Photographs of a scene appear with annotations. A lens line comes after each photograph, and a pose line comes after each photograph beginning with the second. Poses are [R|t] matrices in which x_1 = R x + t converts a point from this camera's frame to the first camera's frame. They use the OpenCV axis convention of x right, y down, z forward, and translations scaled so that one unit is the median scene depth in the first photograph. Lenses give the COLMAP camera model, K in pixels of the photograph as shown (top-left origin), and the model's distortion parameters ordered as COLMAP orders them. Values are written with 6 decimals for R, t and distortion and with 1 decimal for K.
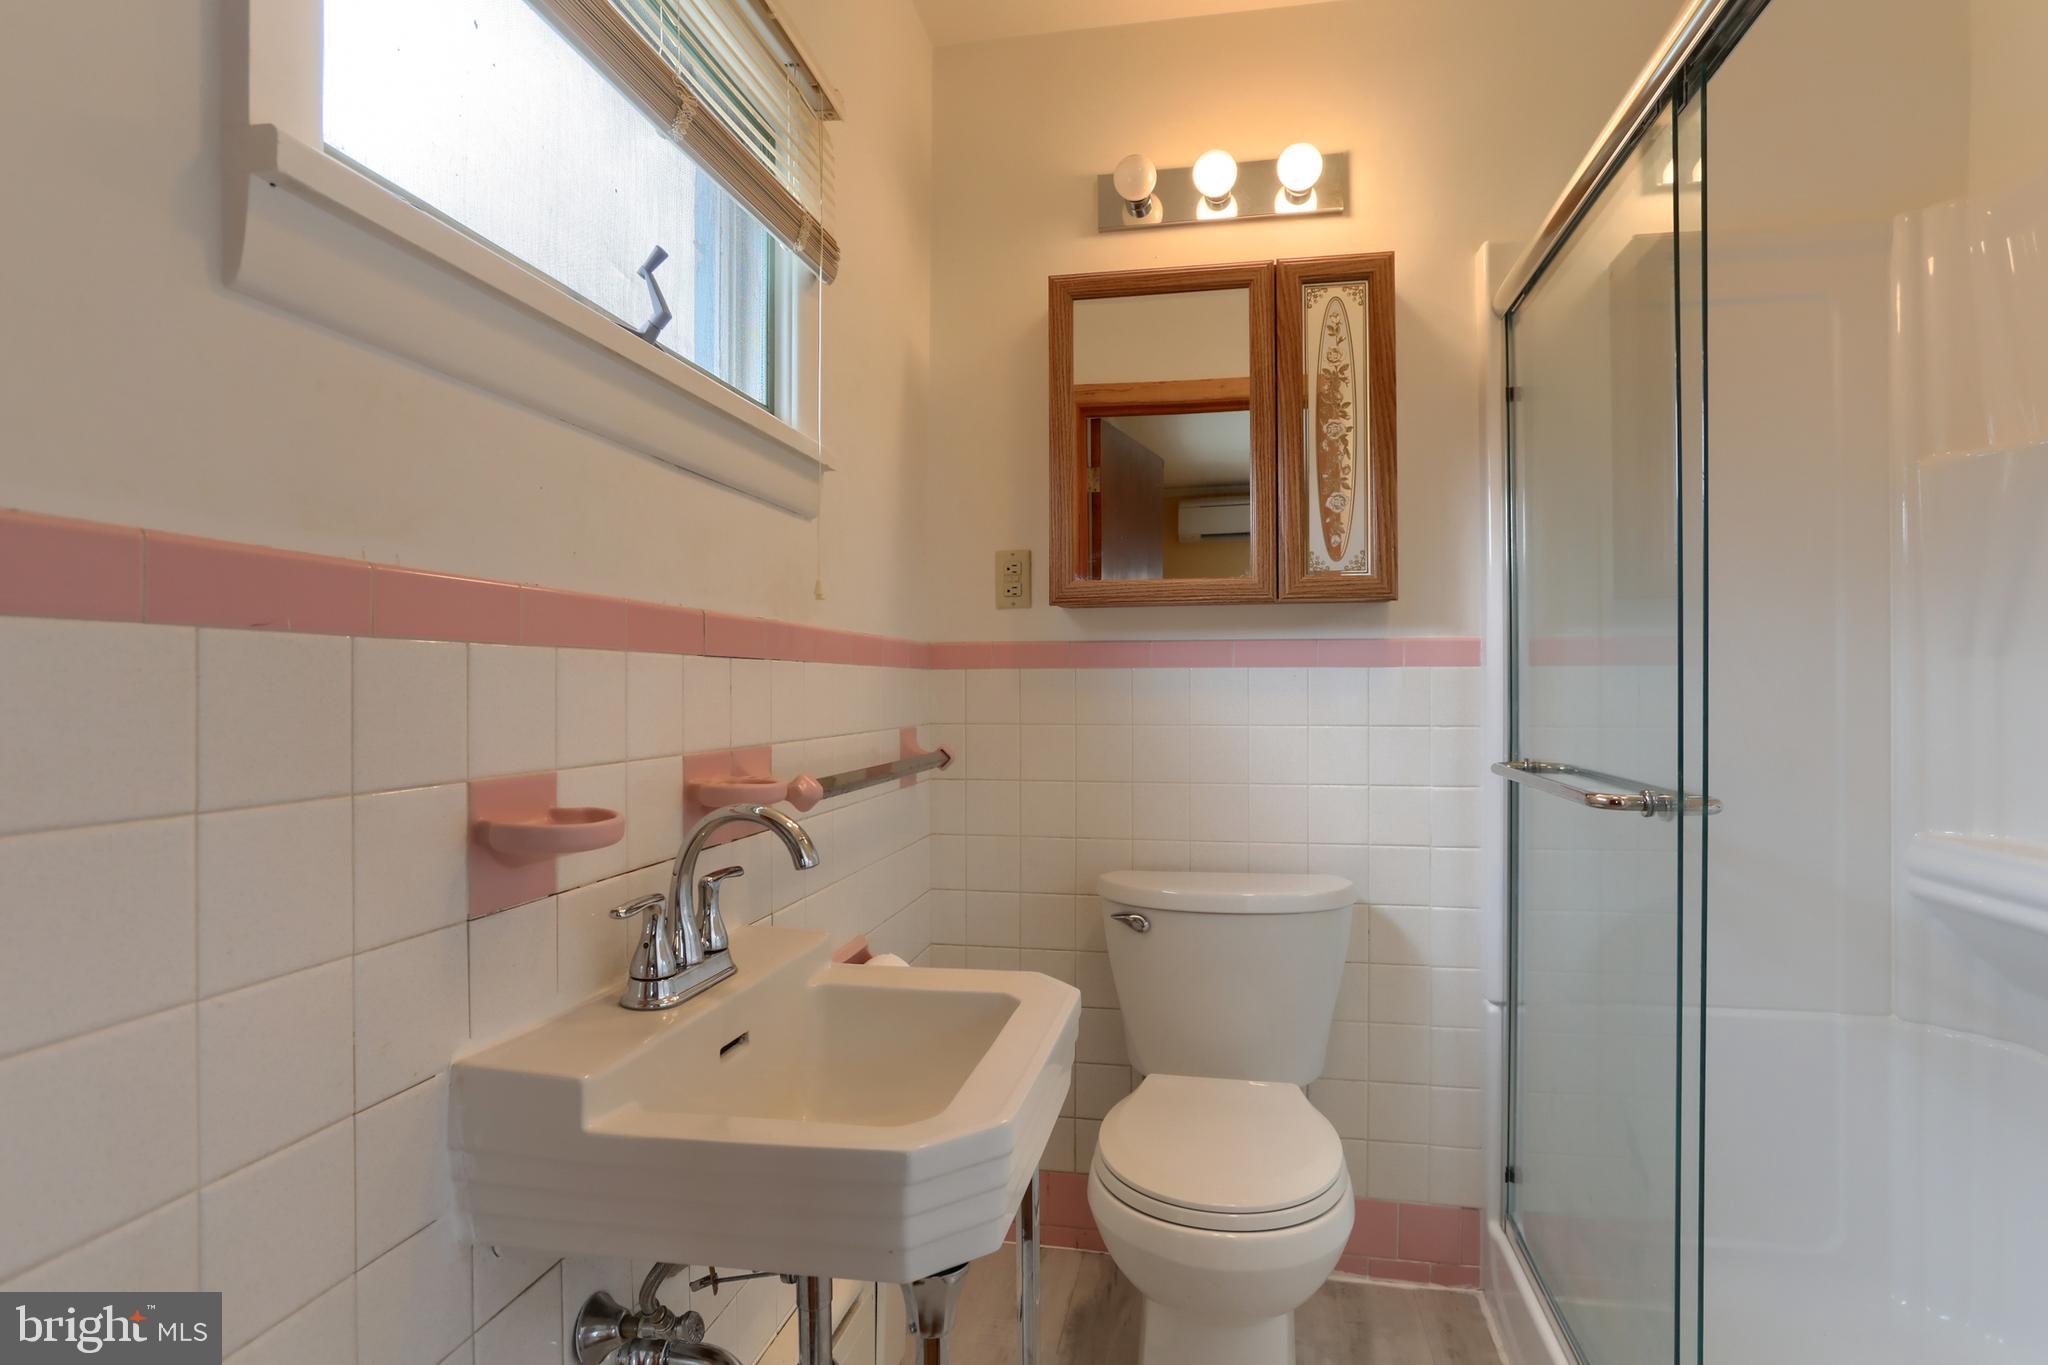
lens RADIAL K [[1075.2, 0, 1020.2], [0, 1075.2, 686.8], [0, 0, 1]] dist [-0.032972, 0.000788]
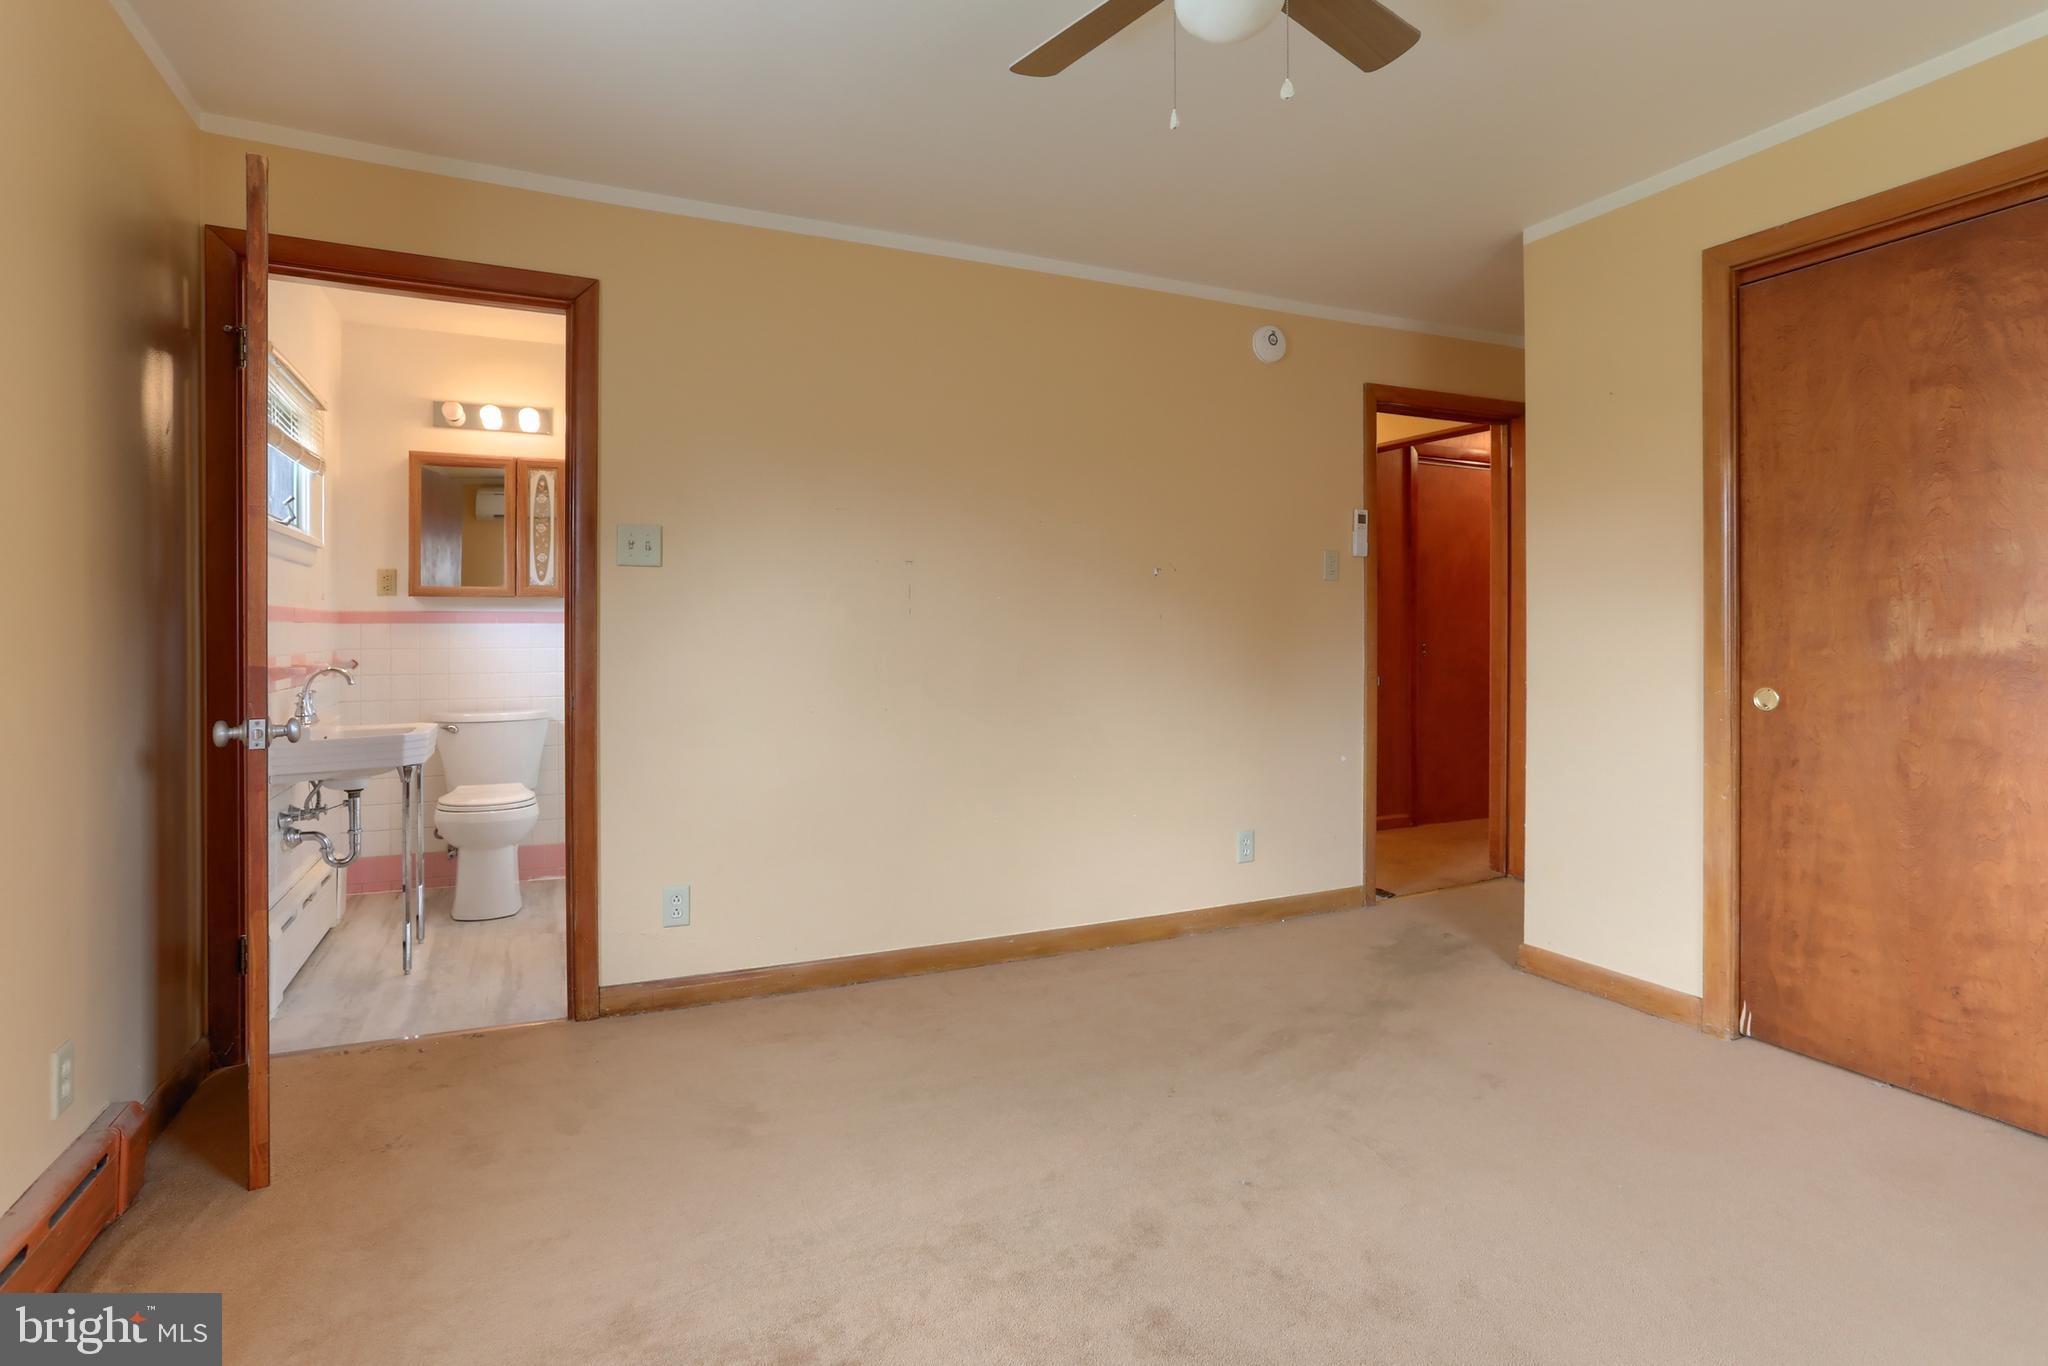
lens RADIAL K [[1027.3, 0, 1077.7], [0, 1027.3, 630.4], [0, 0, 1]] dist [-0.068490, 0.020707]
pose [[0.772974, 0.000662, 0.634437, -0.227180], [-0.002408, 0.999995, 0.001890, -0.011059], [-0.634433, -0.002989, 0.772972, -1.584807]]
